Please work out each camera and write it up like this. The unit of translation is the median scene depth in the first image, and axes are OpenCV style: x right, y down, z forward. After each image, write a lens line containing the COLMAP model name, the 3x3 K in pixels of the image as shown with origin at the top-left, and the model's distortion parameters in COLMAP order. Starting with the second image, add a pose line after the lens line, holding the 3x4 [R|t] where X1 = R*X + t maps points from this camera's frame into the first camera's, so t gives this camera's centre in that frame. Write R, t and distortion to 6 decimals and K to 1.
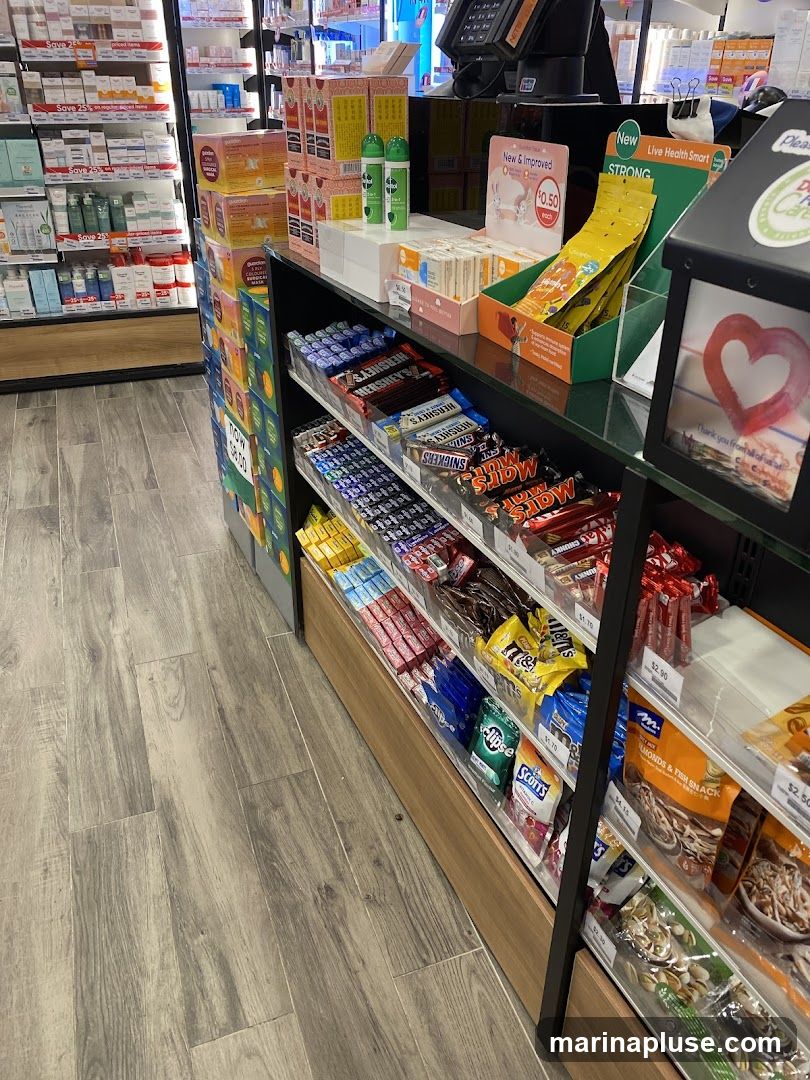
lens RADIAL K [[818.6, 0, 404.2], [0, 818.6, 542.6], [0, 0, 1]] dist [-0.004370, -0.000648]
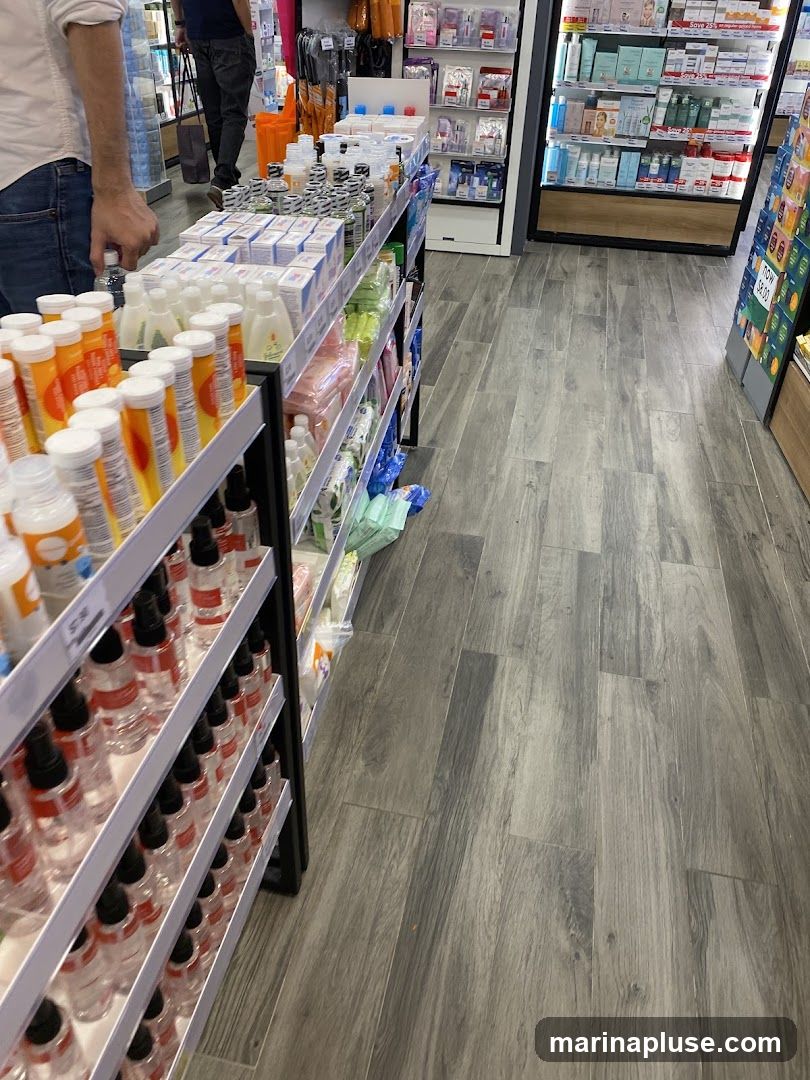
lens RADIAL K [[818.6, 0, 403.9], [0, 818.6, 537.1], [0, 0, 1]] dist [-0.004370, -0.000648]
pose [[0.843094, 0.316153, -0.435016, 0.013491], [-0.284262, 0.948683, 0.138545, 0.191561], [0.456494, 0.006852, 0.889700, -0.359441]]
